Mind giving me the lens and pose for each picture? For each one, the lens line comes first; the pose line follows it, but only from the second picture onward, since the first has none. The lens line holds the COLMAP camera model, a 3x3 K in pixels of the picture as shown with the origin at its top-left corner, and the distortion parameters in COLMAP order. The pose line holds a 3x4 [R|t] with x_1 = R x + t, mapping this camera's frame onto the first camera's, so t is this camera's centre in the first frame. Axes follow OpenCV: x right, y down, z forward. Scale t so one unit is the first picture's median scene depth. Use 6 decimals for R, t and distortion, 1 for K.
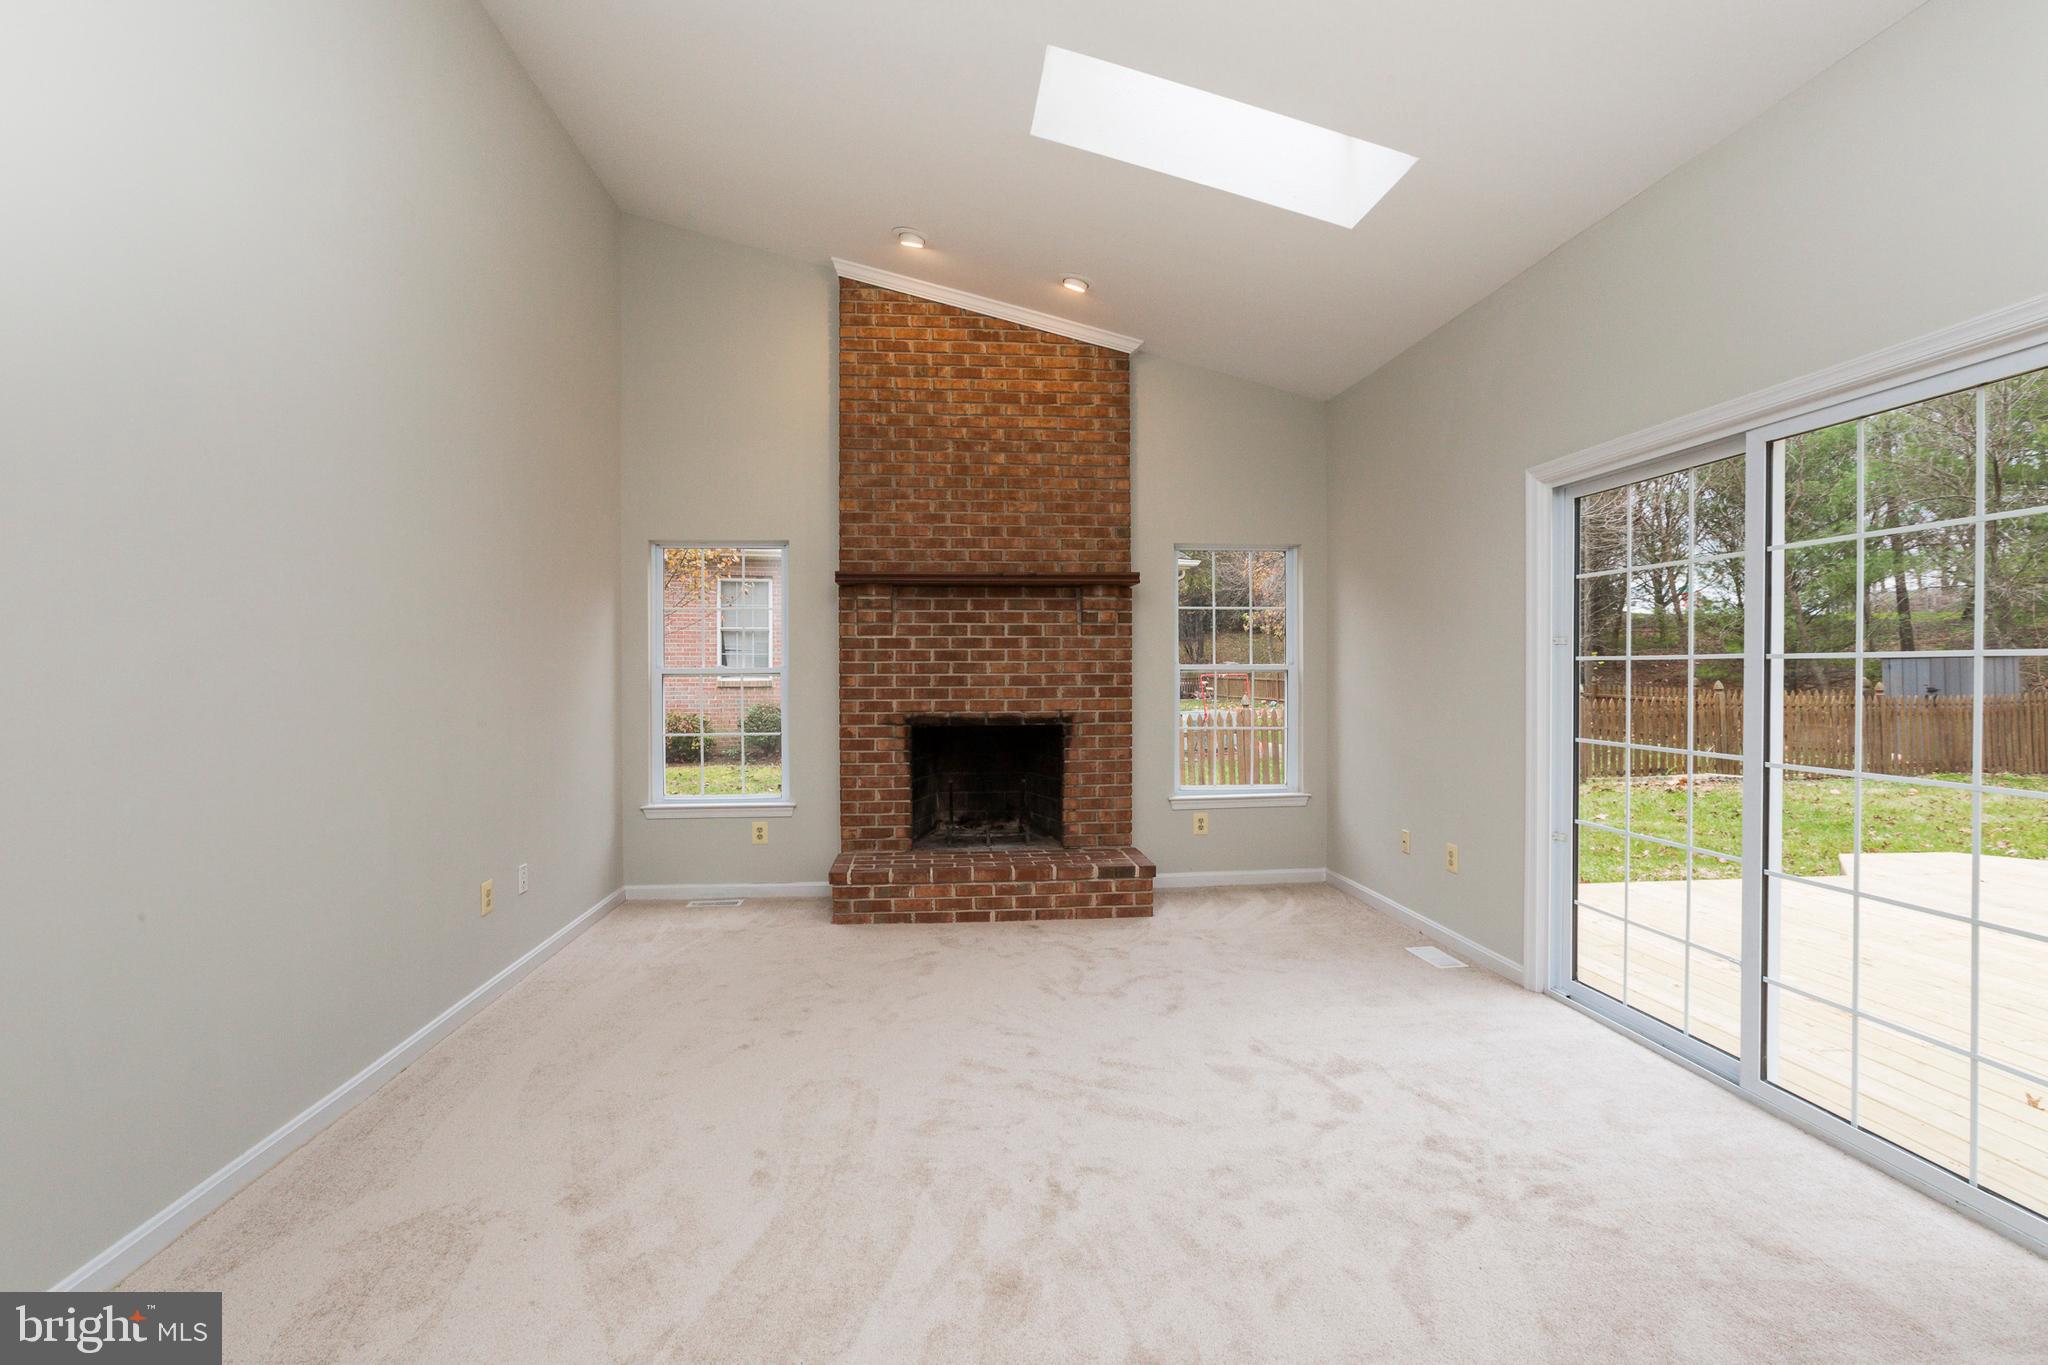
lens RADIAL K [[927.9, 0, 1007.6], [0, 927.9, 678.1], [0, 0, 1]] dist [-0.025102, 0.010621]
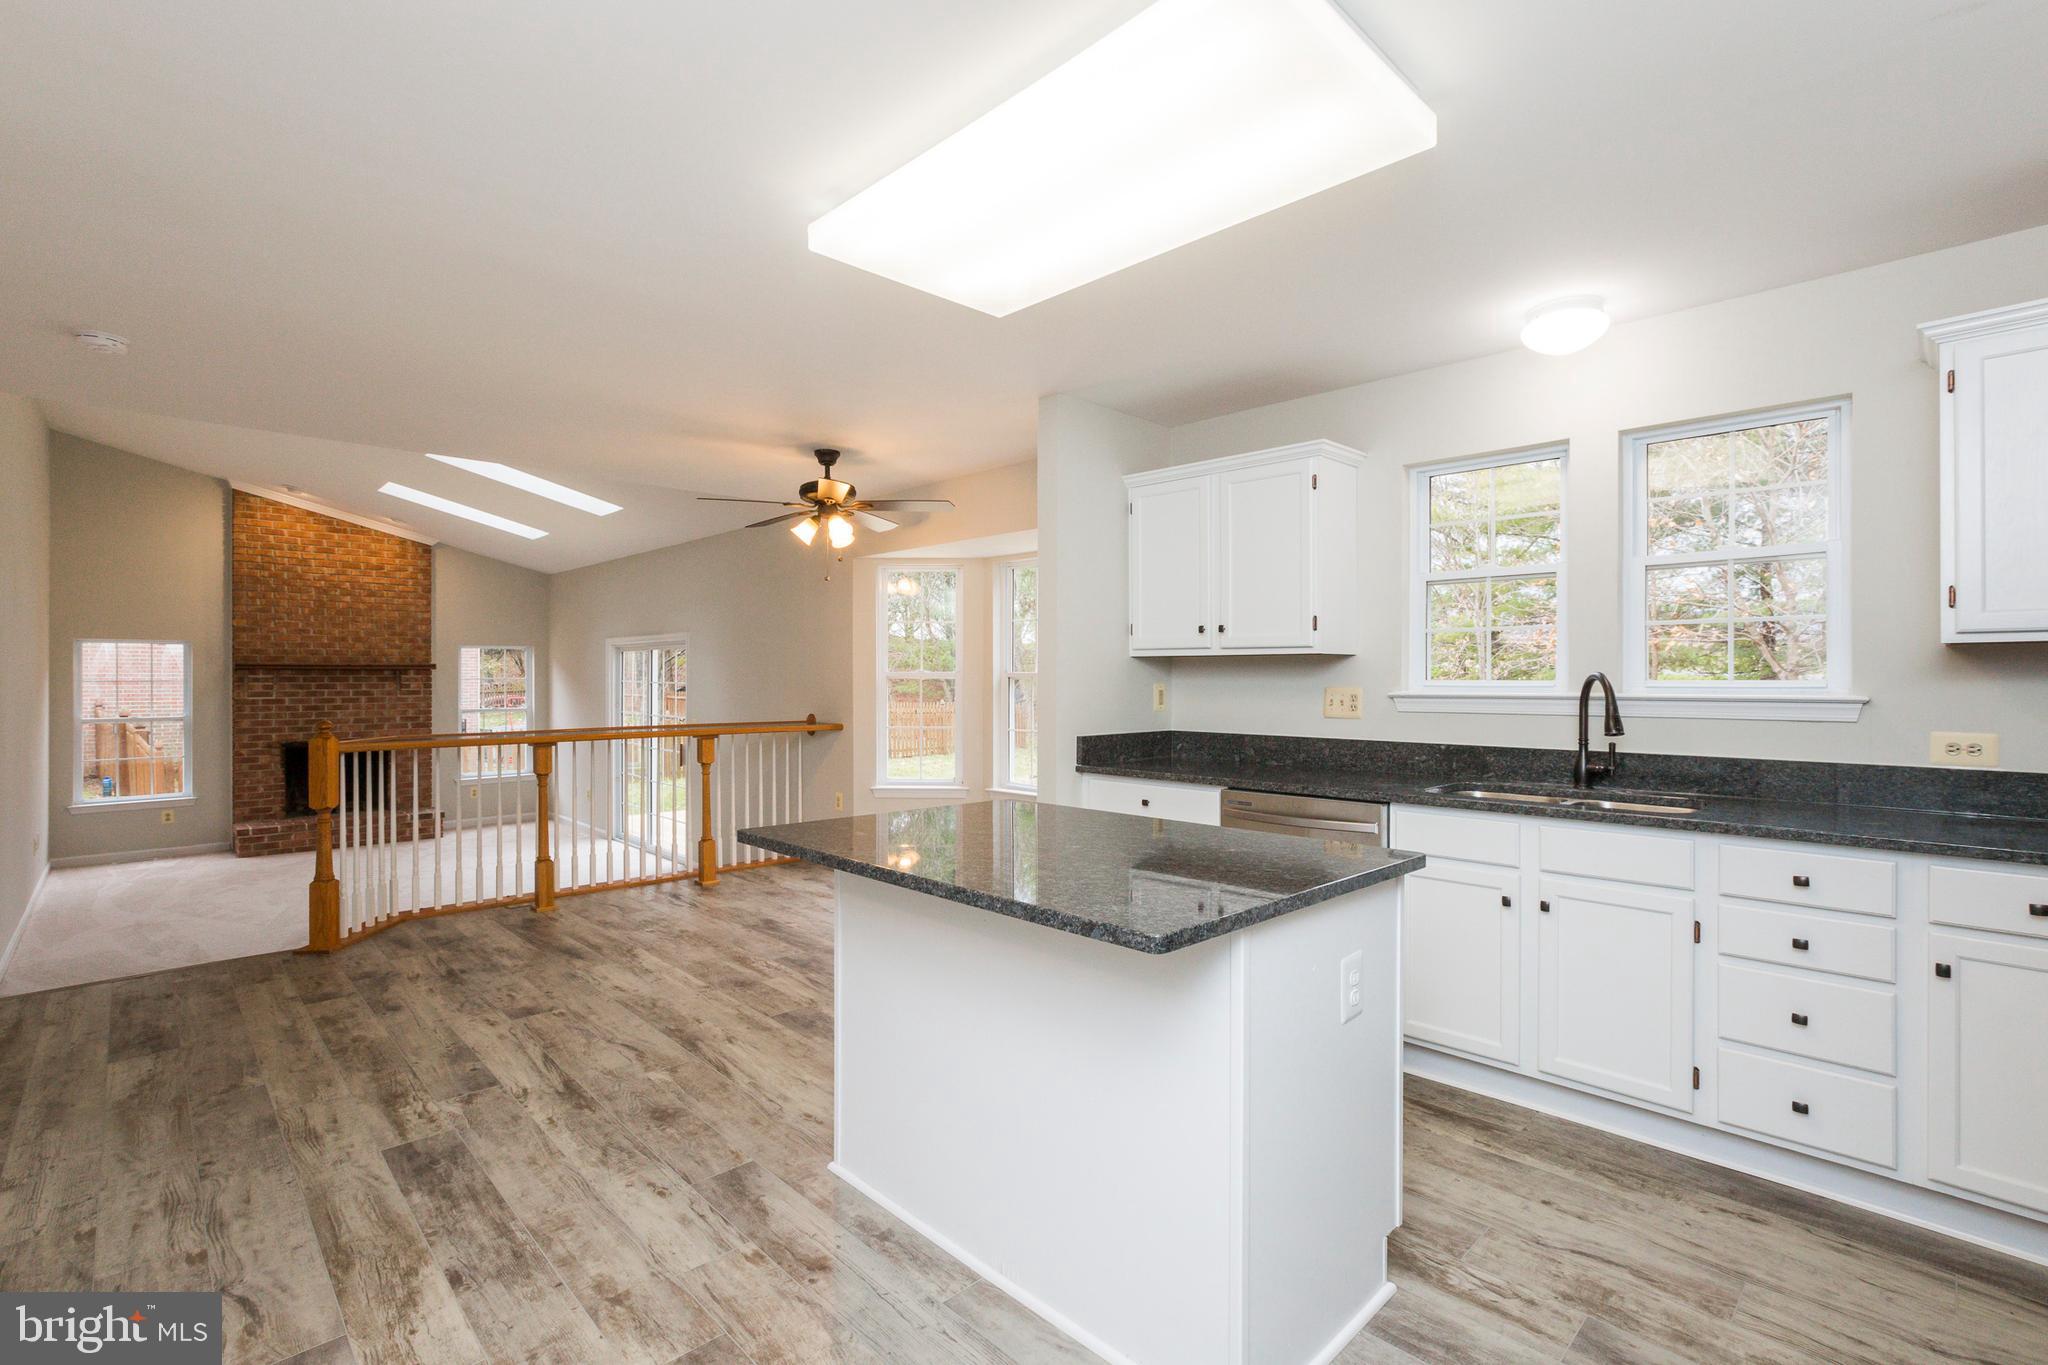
lens RADIAL K [[927.9, 0, 1021.8], [0, 927.9, 682.0], [0, 0, 1]] dist [-0.025102, 0.010621]
pose [[0.784593, 0.001004, 0.620010, -0.086325], [-0.003671, 0.999989, 0.003027, -0.084677], [-0.620000, -0.004651, 0.784588, -1.237178]]
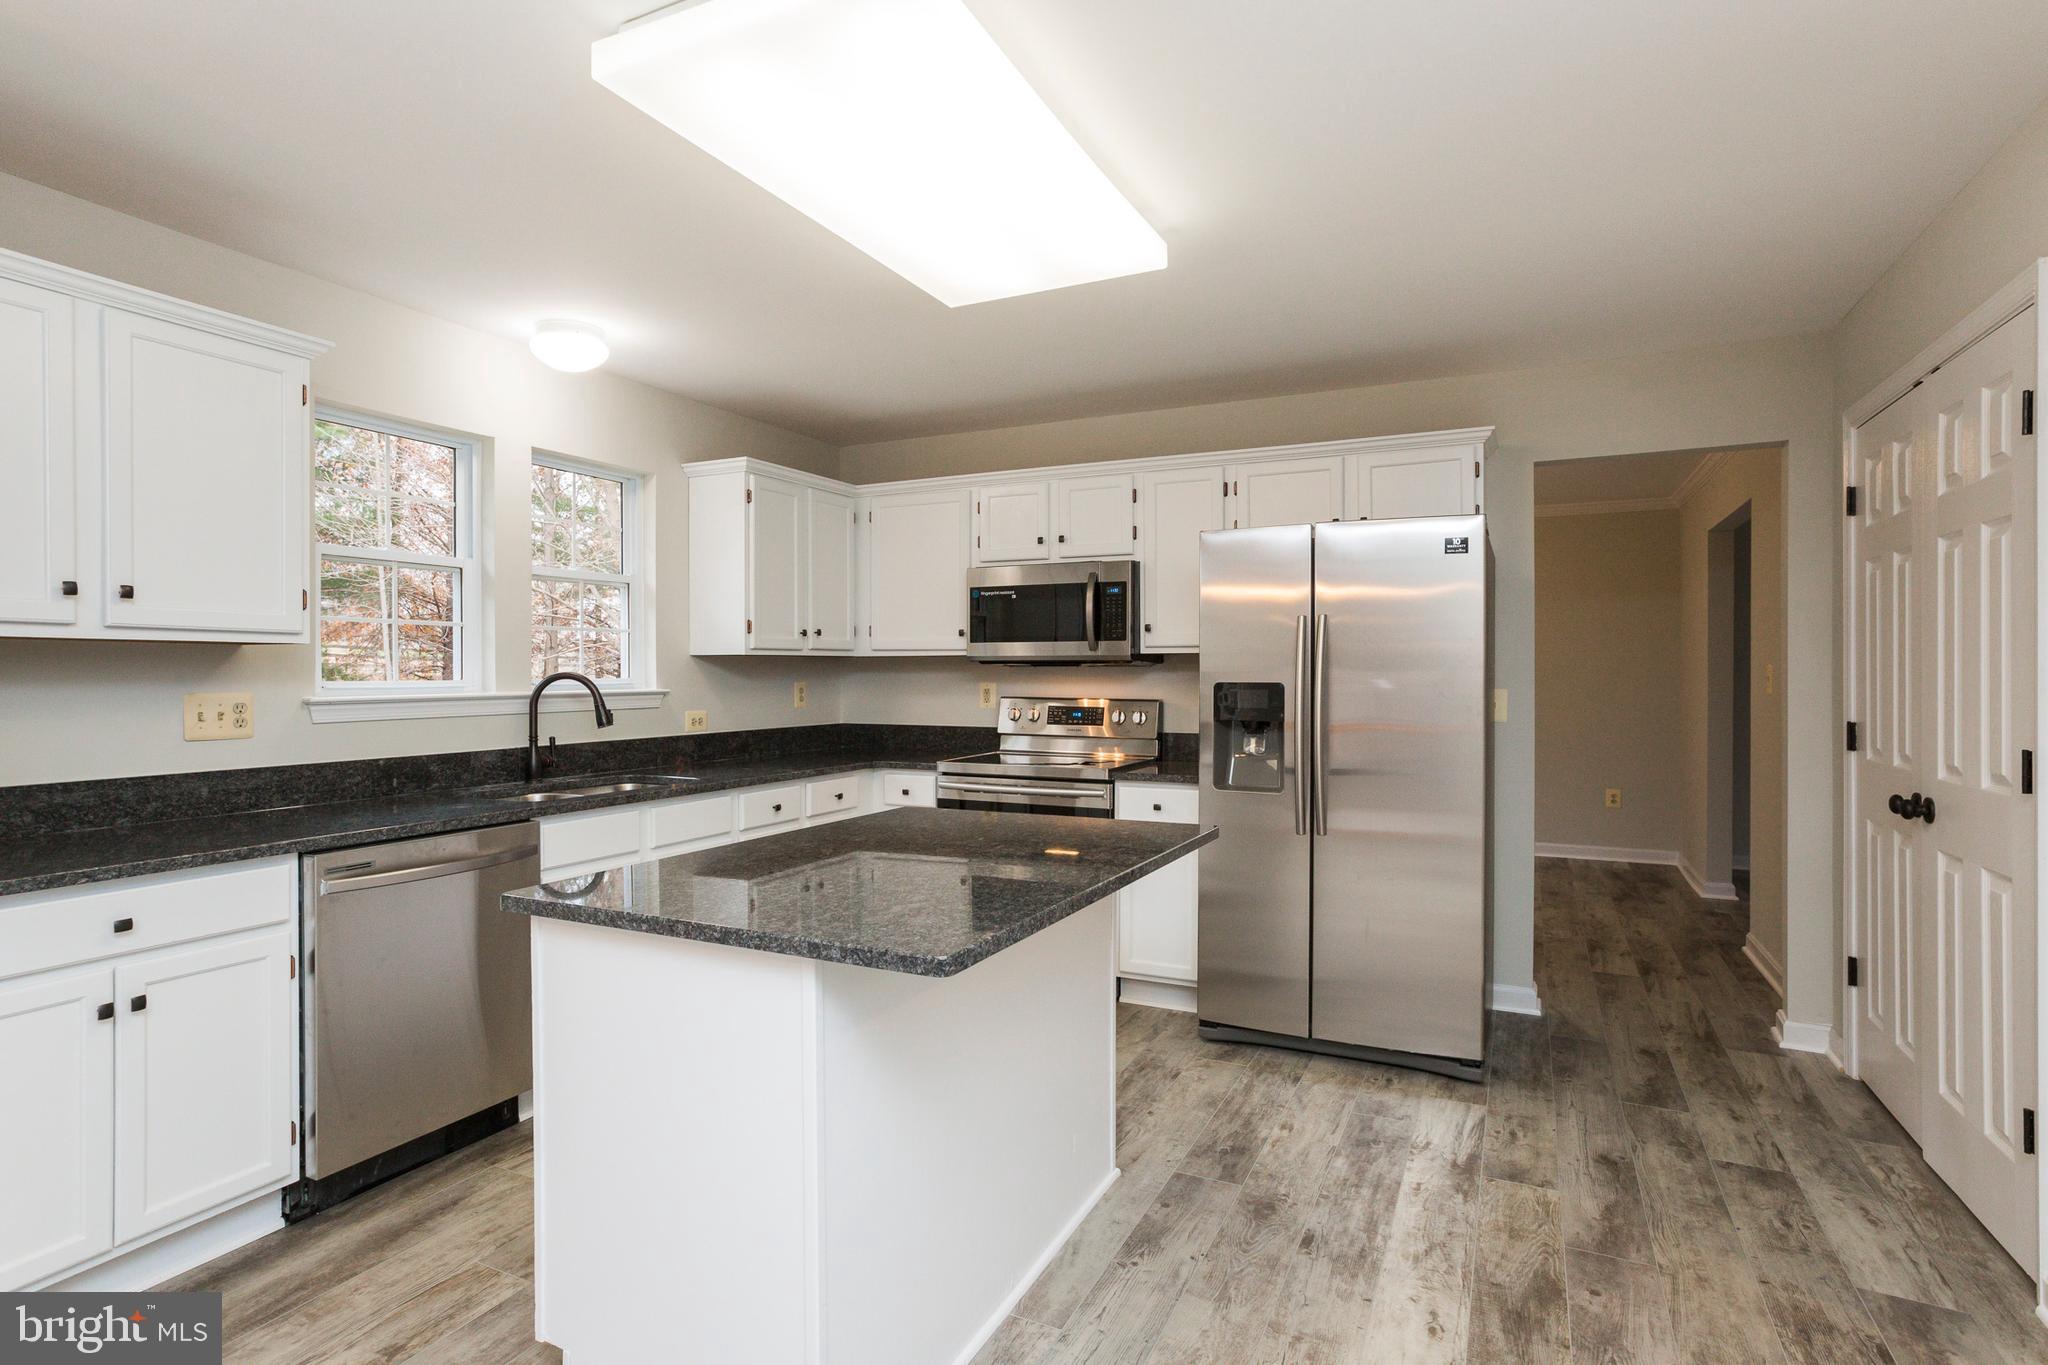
lens RADIAL K [[1032.3, 0, 1016.8], [0, 1032.3, 678.2], [0, 0, 1]] dist [-0.014683, 0.012550]
pose [[-0.845611, 0.003561, 0.533788, -0.080024], [0.005267, 0.999985, 0.001674, -0.085542], [-0.533774, 0.004227, -0.845616, -0.571602]]
